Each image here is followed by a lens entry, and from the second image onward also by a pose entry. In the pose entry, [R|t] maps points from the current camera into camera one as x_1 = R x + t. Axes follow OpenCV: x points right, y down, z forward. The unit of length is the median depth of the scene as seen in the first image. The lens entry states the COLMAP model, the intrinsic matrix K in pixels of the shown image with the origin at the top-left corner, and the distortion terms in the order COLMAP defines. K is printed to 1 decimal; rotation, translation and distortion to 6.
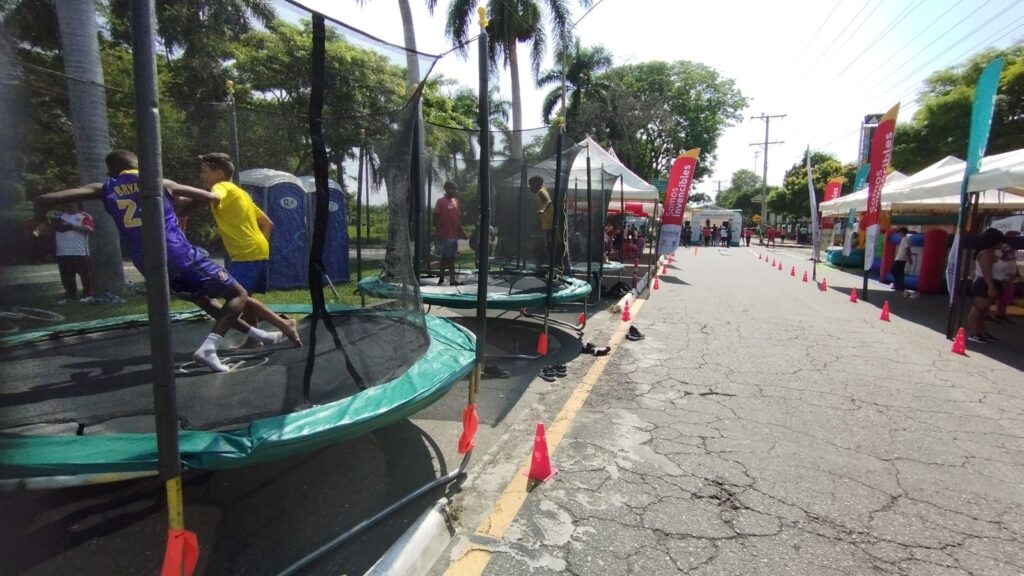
lens RADIAL K [[446.9, 0, 512.0], [0, 446.9, 288.0], [0, 0, 1]] dist [0.014925, -0.000014]
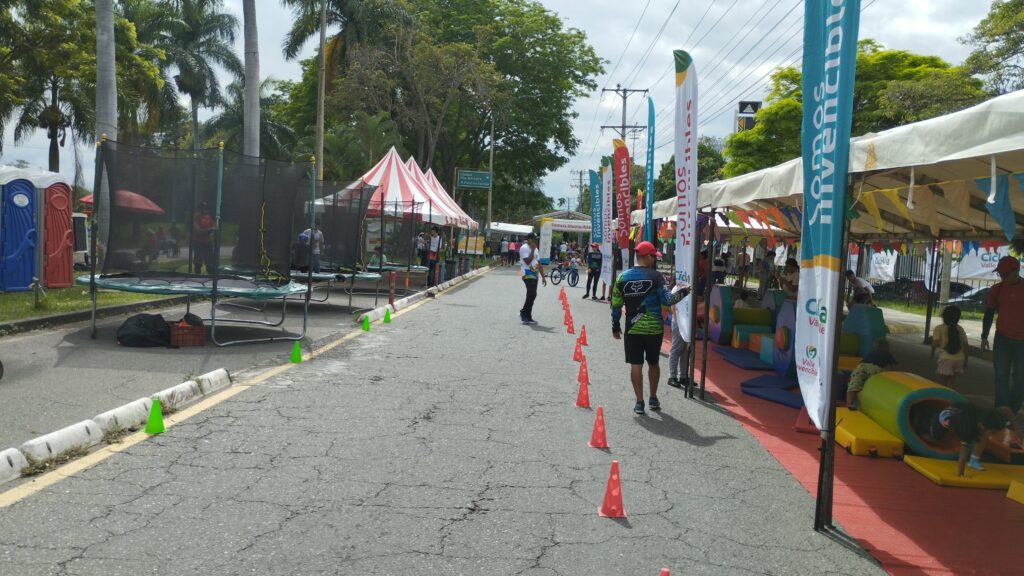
lens RADIAL K [[803.5, 0, 512.0], [0, 803.5, 288.0], [0, 0, 1]] dist [-0.006512, -0.175457]
pose [[0.944774, 0.009133, 0.327597, -0.009691], [0.014368, 0.997496, -0.069246, 0.014475], [-0.327409, 0.070128, 0.942277, -0.103156]]
